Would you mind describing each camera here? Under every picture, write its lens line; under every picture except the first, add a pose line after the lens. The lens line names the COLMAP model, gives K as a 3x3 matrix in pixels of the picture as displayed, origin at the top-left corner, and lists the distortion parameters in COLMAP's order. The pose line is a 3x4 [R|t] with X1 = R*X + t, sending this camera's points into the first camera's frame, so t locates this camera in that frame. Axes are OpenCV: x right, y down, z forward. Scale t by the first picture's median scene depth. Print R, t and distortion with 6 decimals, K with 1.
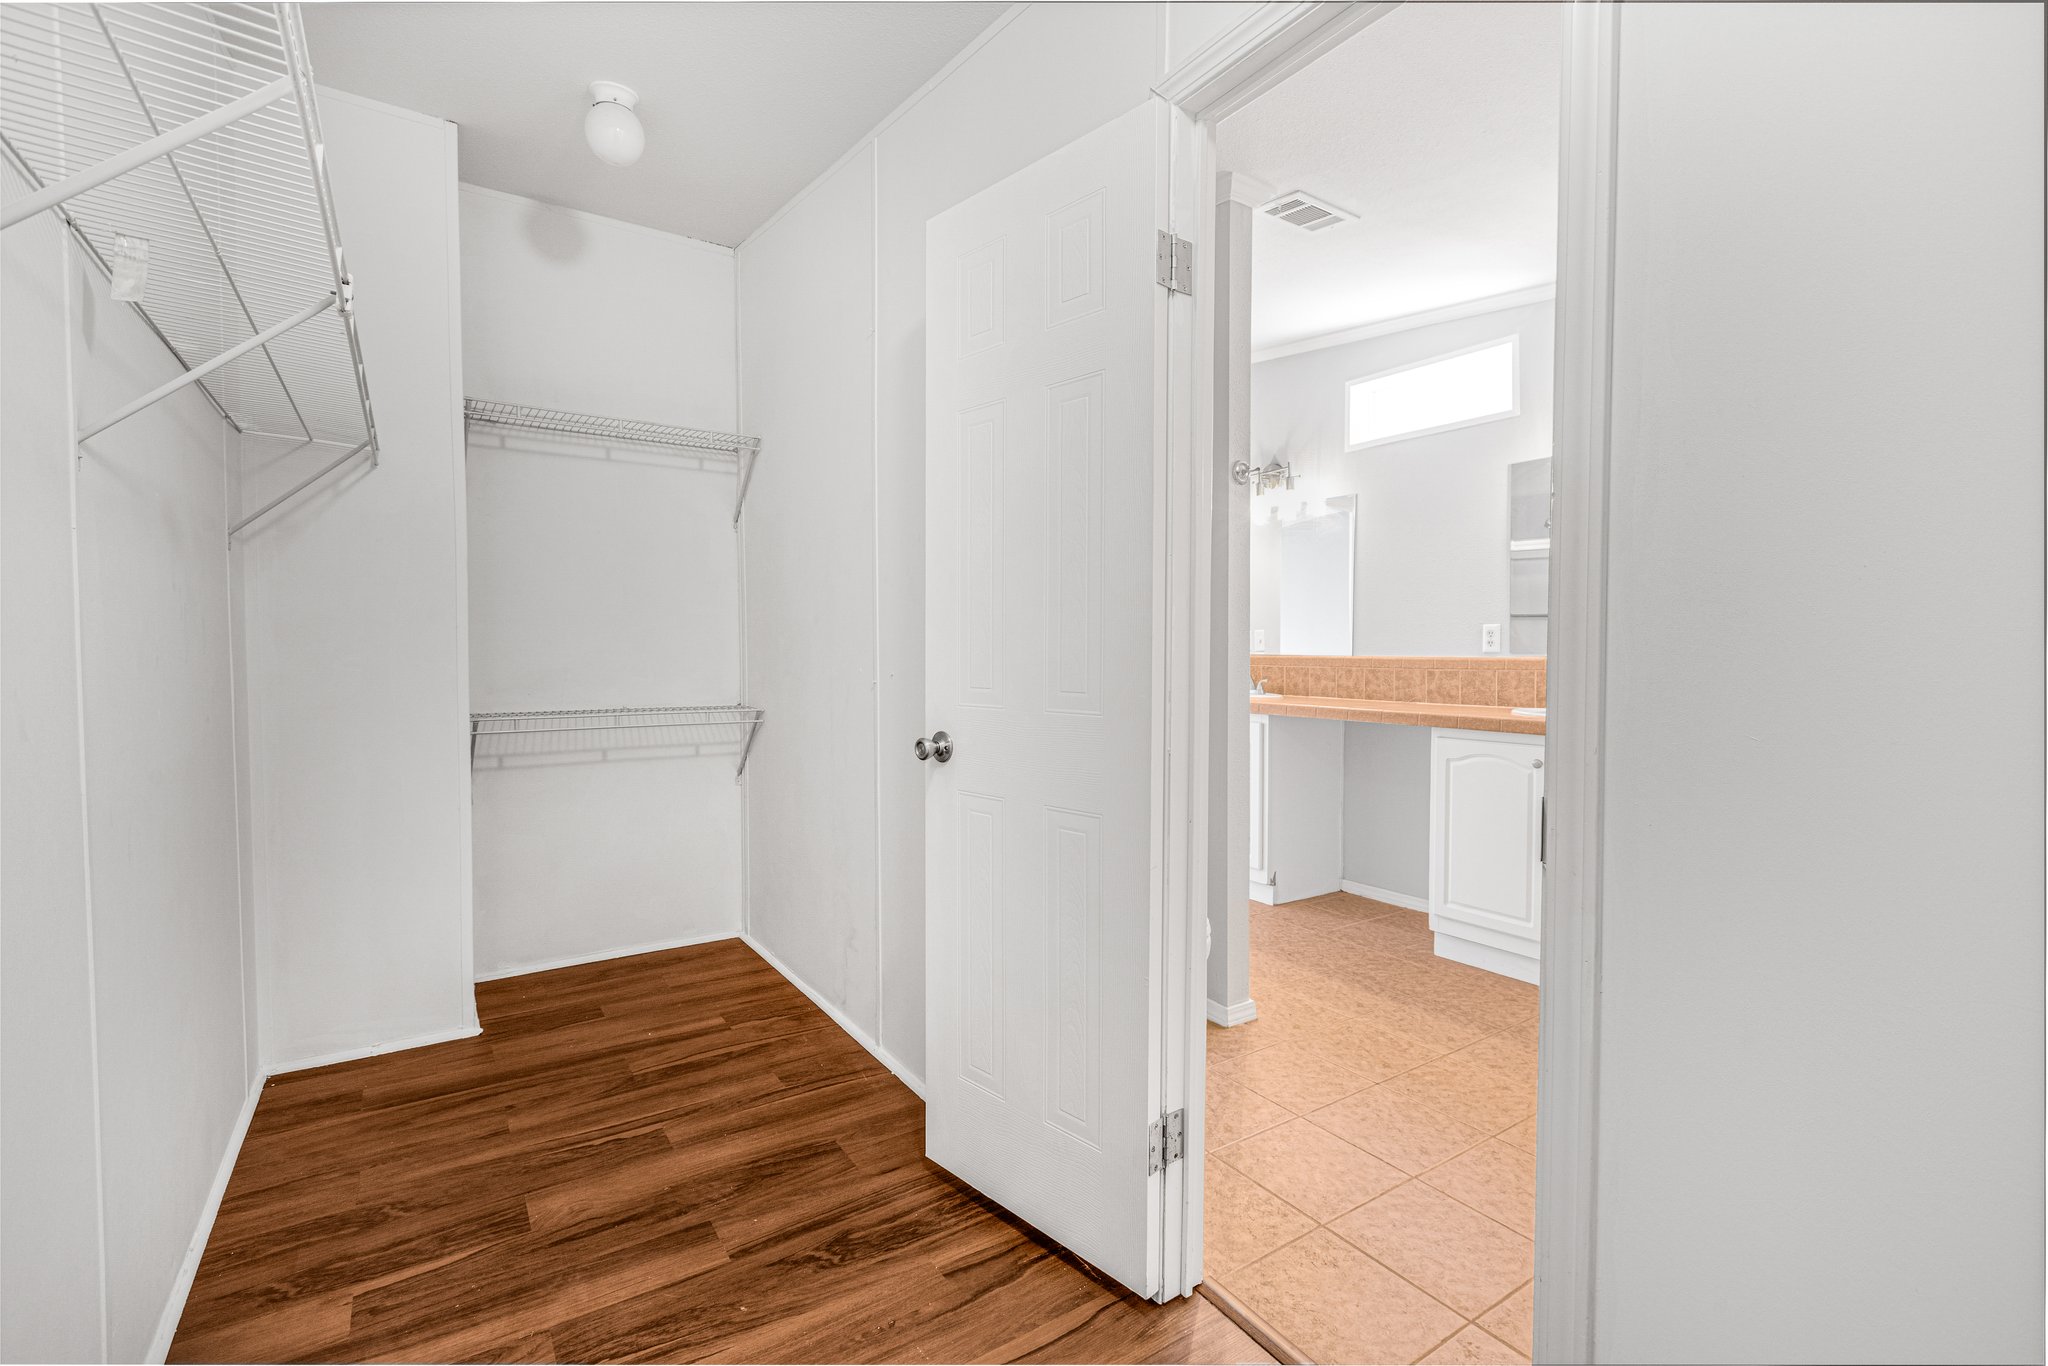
lens RADIAL K [[917.6, 0, 1025.0], [0, 917.6, 674.6], [0, 0, 1]] dist [0.001772, 0.000145]
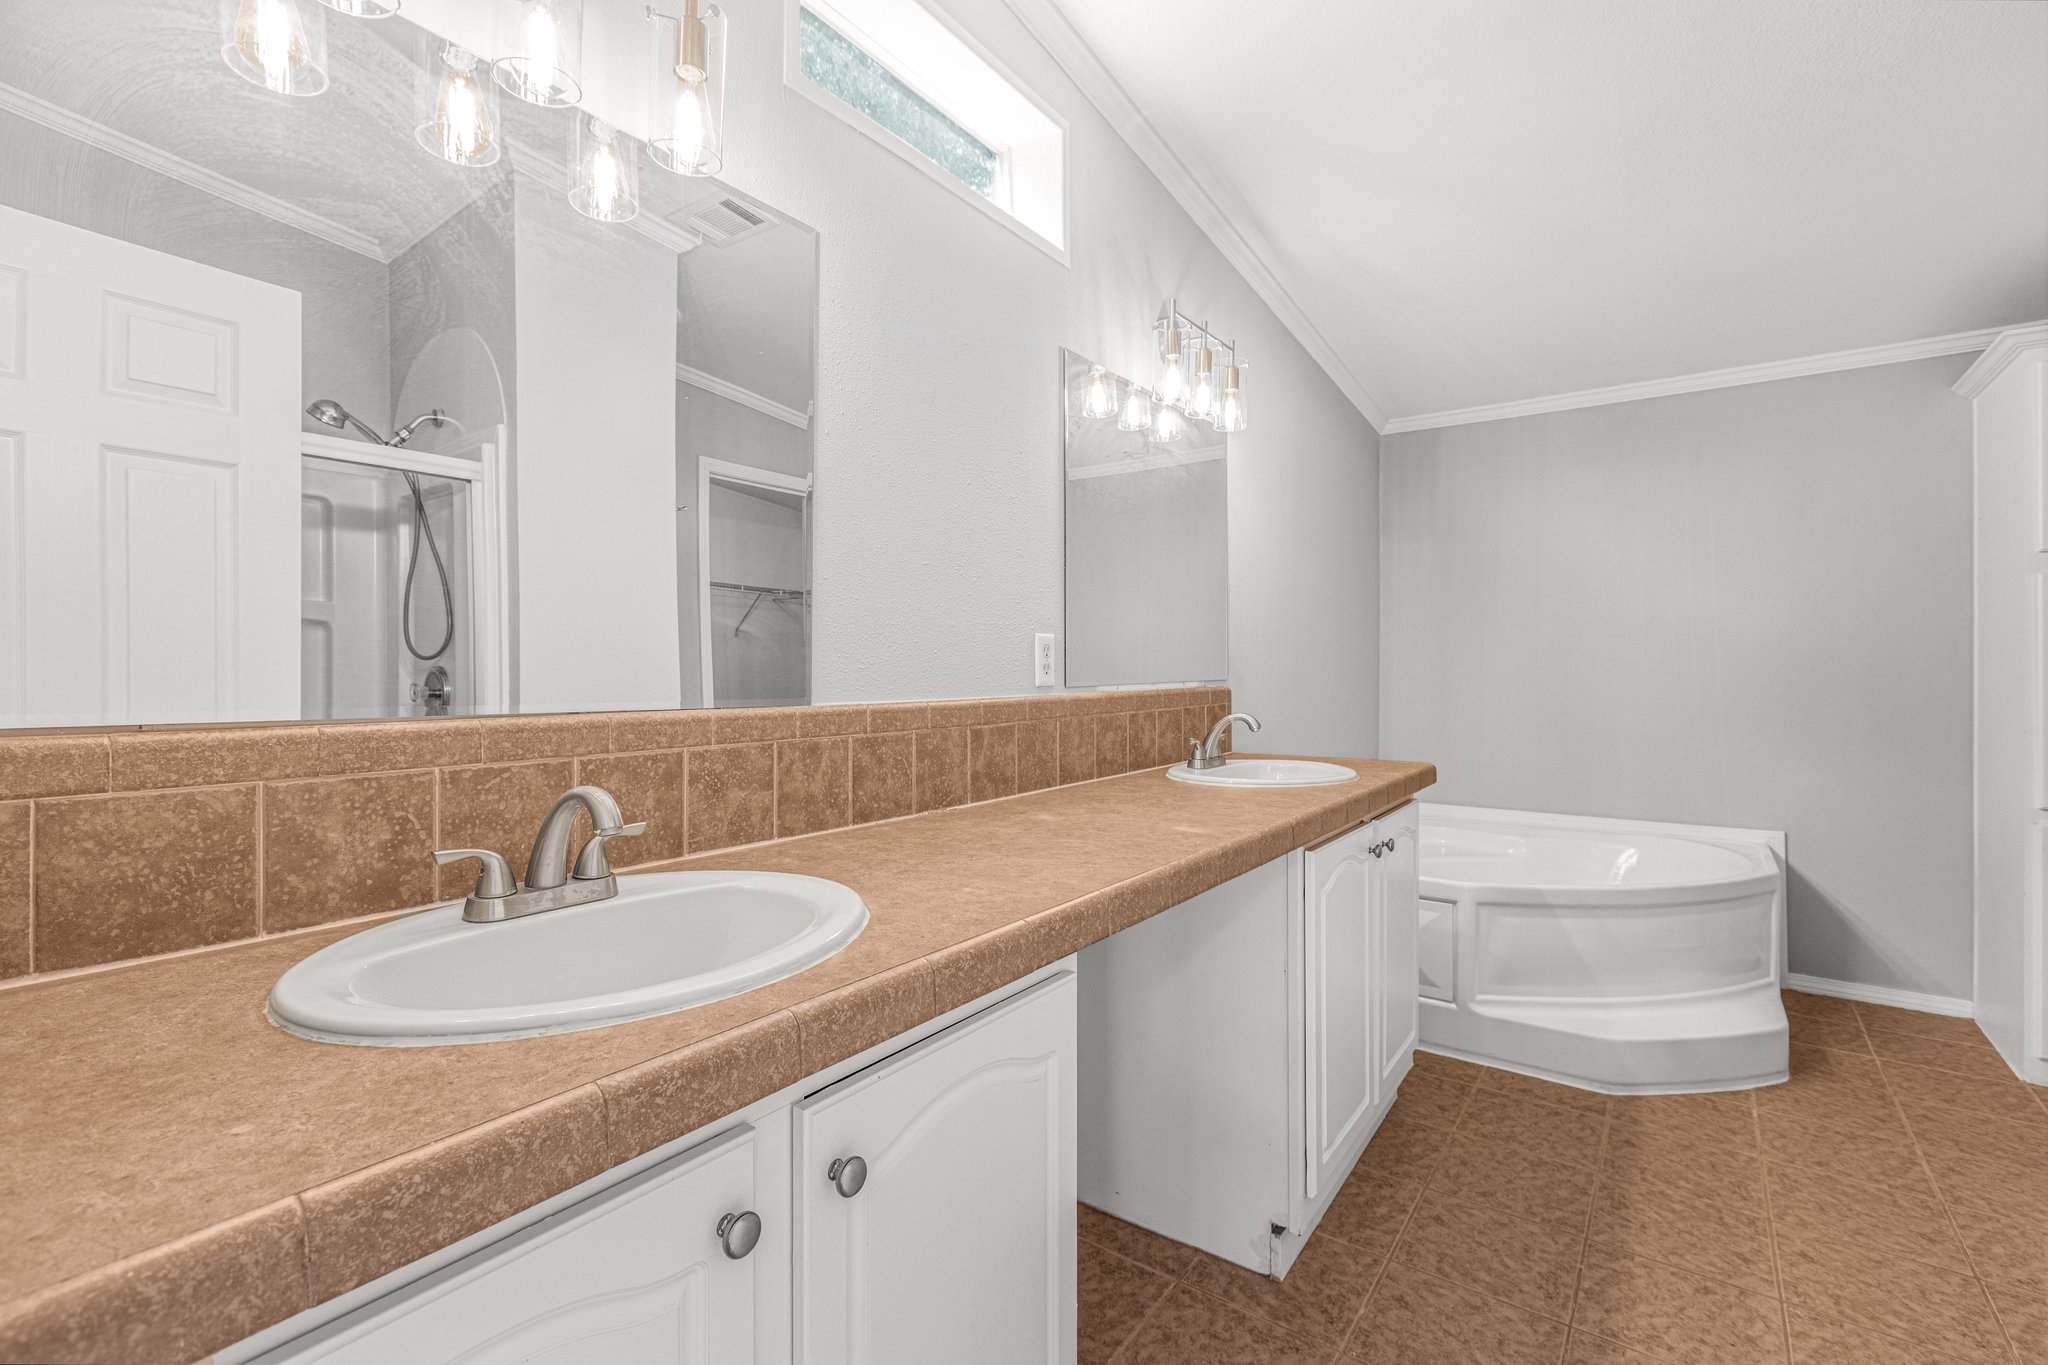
lens RADIAL K [[917.6, 0, 955.9], [0, 917.6, 677.3], [0, 0, 1]] dist [0.001772, 0.000145]
pose [[-0.325814, 0.004523, 0.945423, 0.022241], [0.038299, 0.999231, 0.008418, -0.033736], [-0.944658, 0.038952, -0.325736, 1.153815]]
